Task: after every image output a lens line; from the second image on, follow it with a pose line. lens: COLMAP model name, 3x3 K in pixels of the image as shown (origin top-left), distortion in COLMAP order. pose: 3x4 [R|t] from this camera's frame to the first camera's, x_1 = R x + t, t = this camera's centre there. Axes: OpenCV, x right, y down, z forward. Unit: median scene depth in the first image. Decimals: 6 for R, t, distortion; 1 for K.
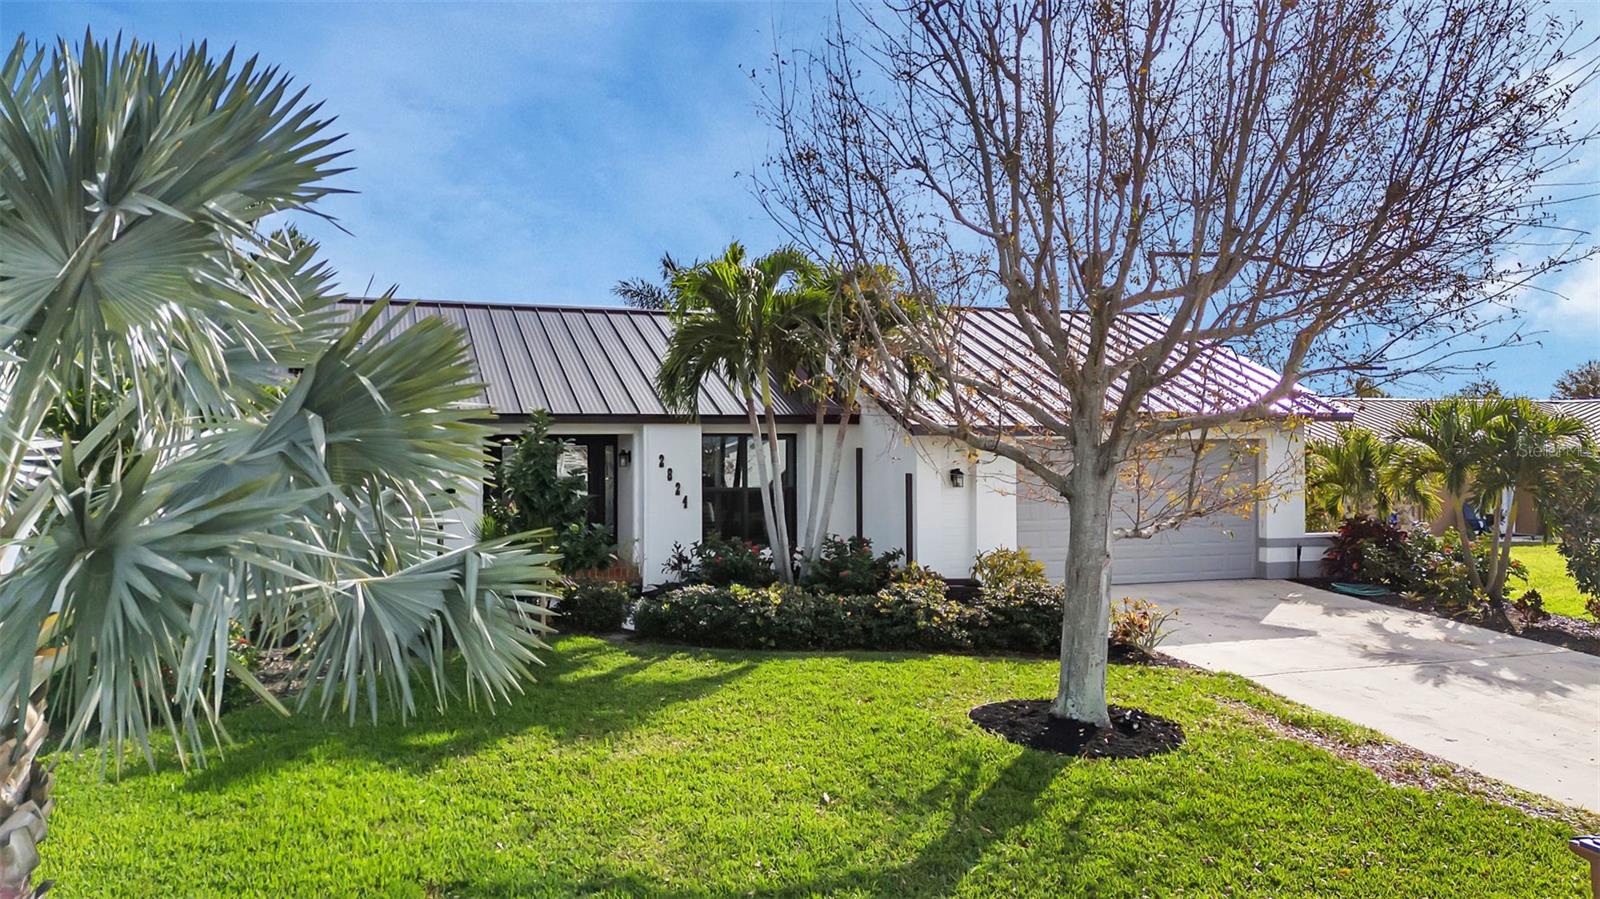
lens RADIAL K [[1184.0, 0, 801.4], [0, 1184.0, 425.2], [0, 0, 1]] dist [0.084286, -0.101524]
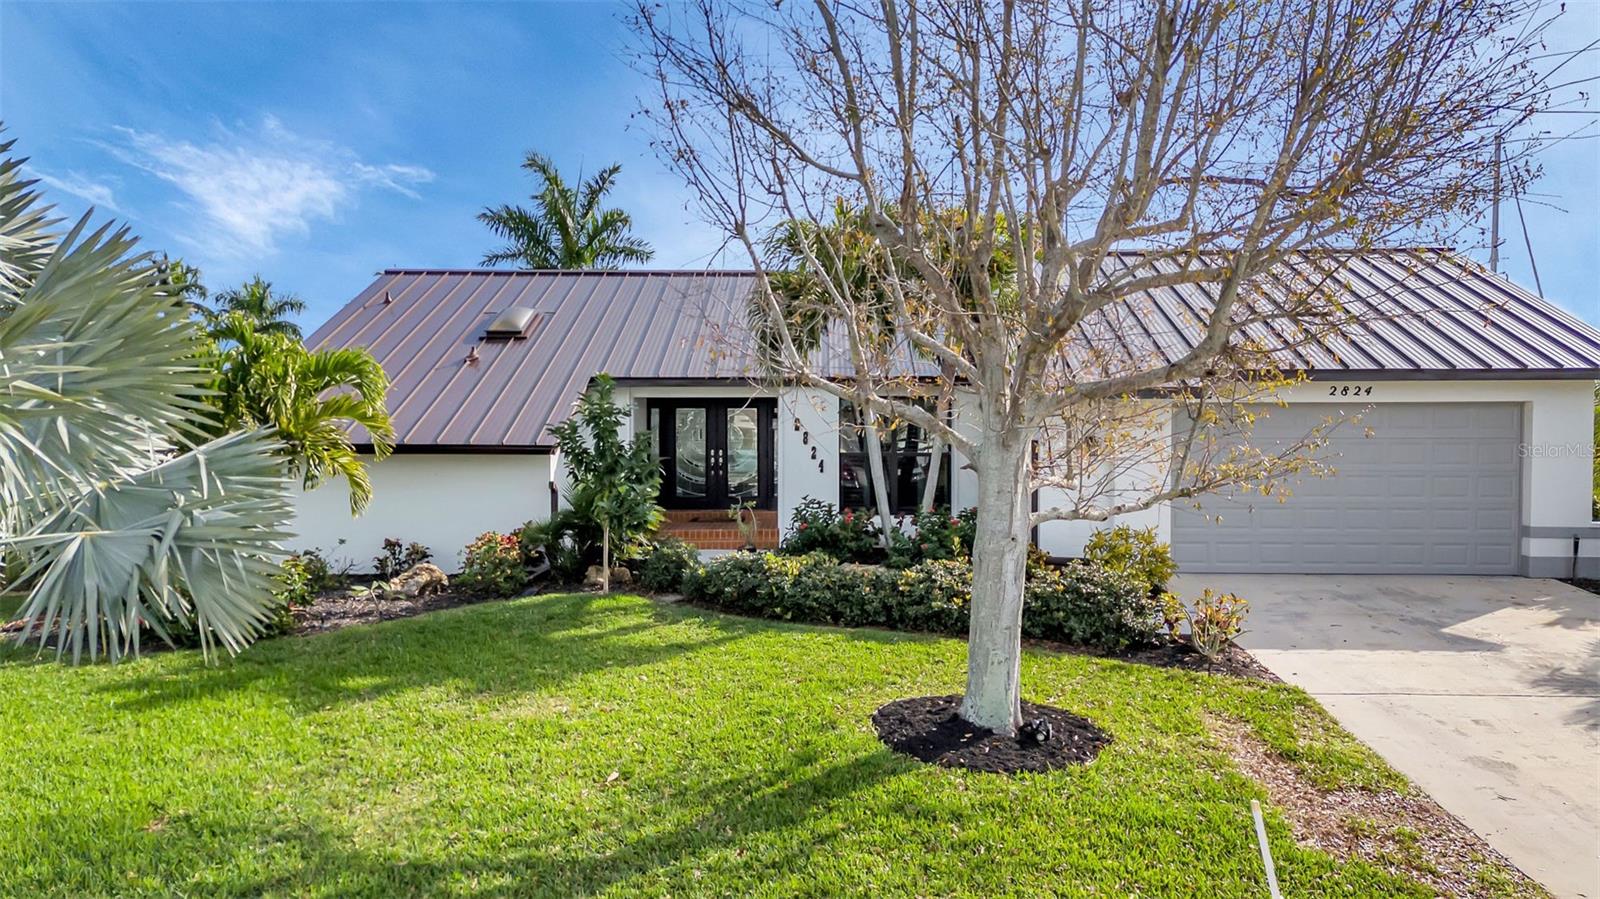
lens RADIAL K [[1184.0, 0, 801.4], [0, 1184.0, 425.2], [0, 0, 1]] dist [0.084286, -0.101524]
pose [[0.930103, 0.008857, -0.367191, 0.410292], [0.003329, 0.999465, 0.032539, -0.001885], [0.367283, -0.031487, 0.929576, 0.135867]]
